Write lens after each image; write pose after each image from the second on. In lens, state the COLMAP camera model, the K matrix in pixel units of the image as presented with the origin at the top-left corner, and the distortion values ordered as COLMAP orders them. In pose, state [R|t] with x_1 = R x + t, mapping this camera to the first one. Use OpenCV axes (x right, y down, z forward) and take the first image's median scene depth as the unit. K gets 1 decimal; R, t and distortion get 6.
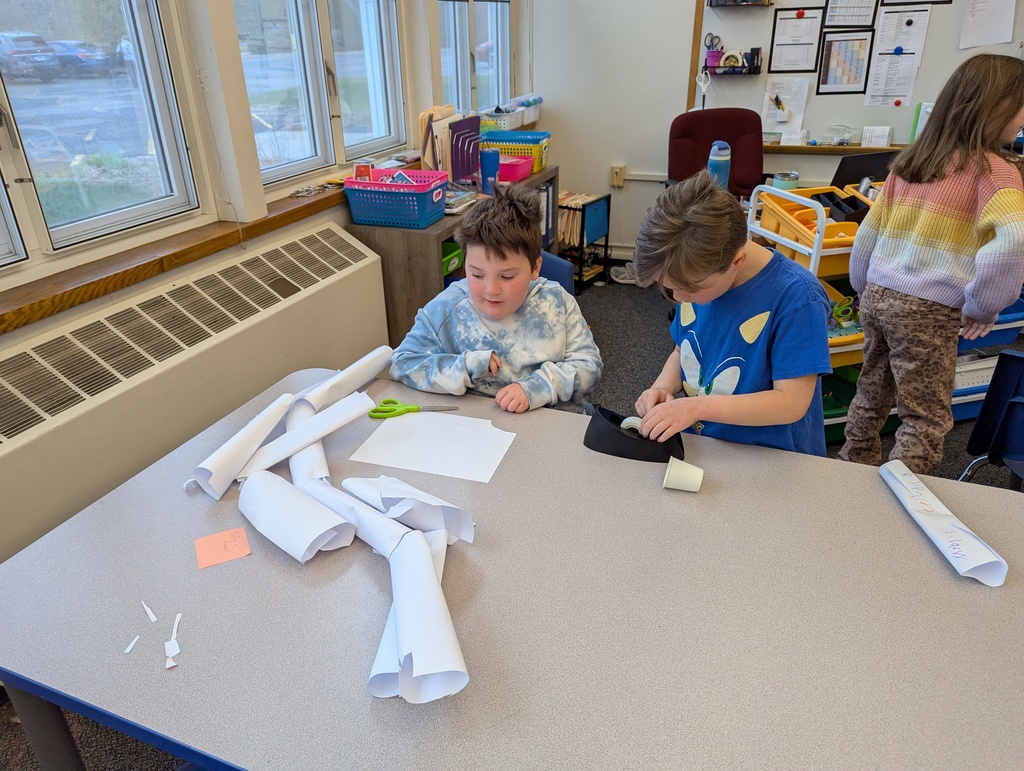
lens RADIAL K [[729.4, 0, 497.3], [0, 729.4, 385.0], [0, 0, 1]] dist [0.025723, -0.020680]
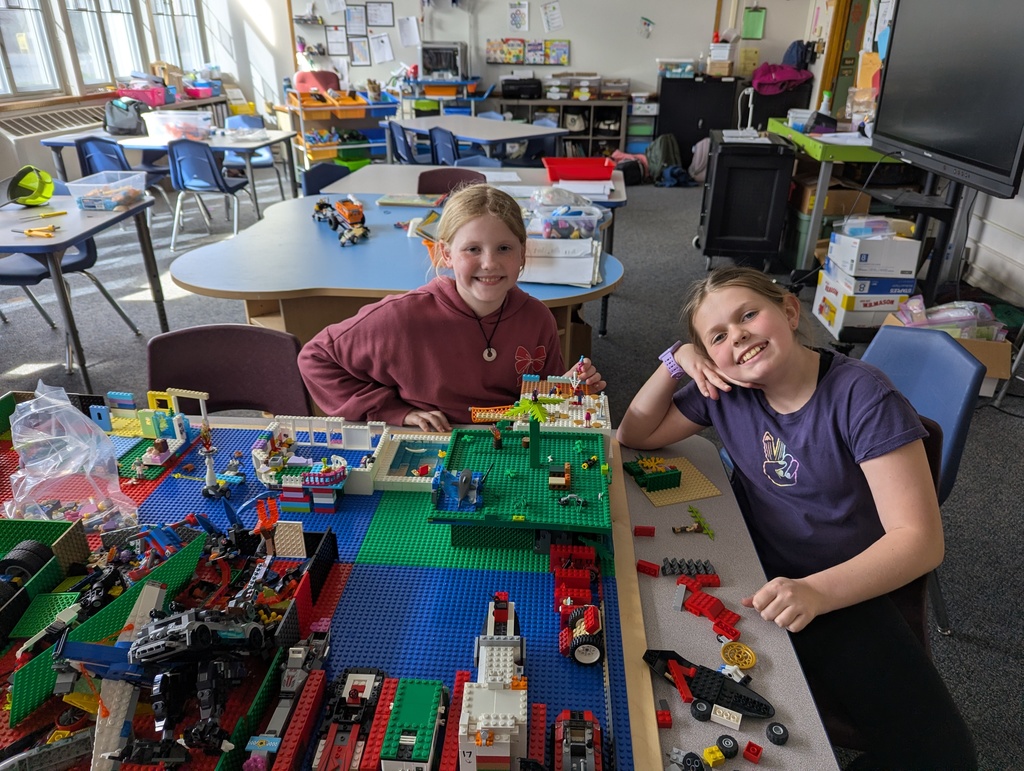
lens RADIAL K [[723.4, 0, 512.0], [0, 723.4, 385.5], [0, 0, 1]] dist [0.022943, -0.004903]
pose [[0.949029, -0.107789, 0.296184, 0.152565], [0.109965, 0.993891, 0.009354, 0.594743], [-0.295383, 0.023693, 0.955085, -1.212198]]
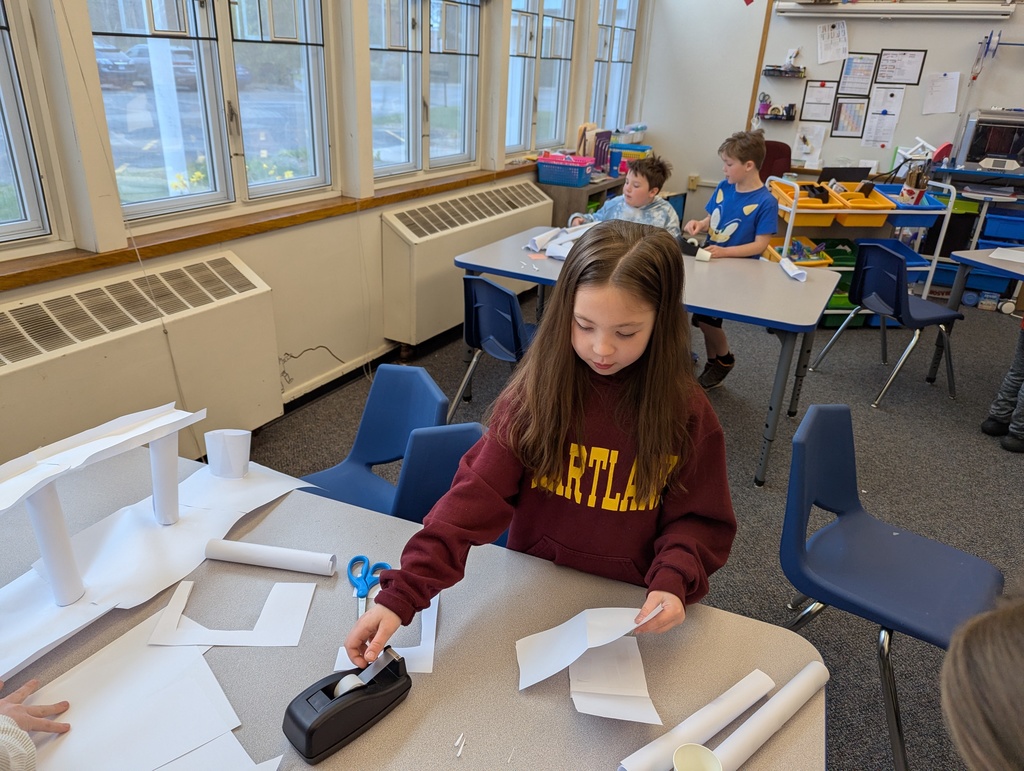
lens RADIAL K [[729.4, 0, 497.3], [0, 729.4, 385.0], [0, 0, 1]] dist [0.025723, -0.020680]
pose [[0.991199, 0.105405, -0.080092, -0.075563], [-0.108839, 0.993263, -0.039779, 0.258657], [0.075359, 0.048146, 0.995993, -0.559115]]
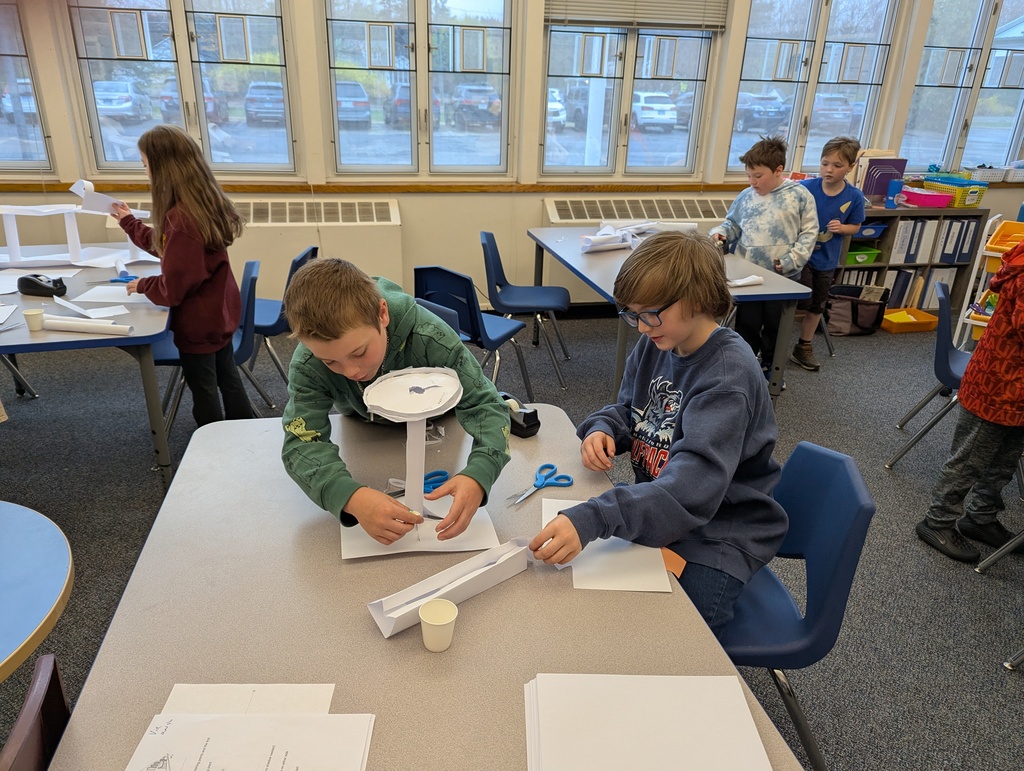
lens RADIAL K [[729.4, 0, 497.3], [0, 729.4, 385.0], [0, 0, 1]] dist [0.025723, -0.020680]
pose [[0.560218, 0.349363, -0.751067, 0.678743], [-0.403152, 0.907069, 0.121218, 0.186377], [0.723618, 0.234886, 0.649003, -0.430889]]
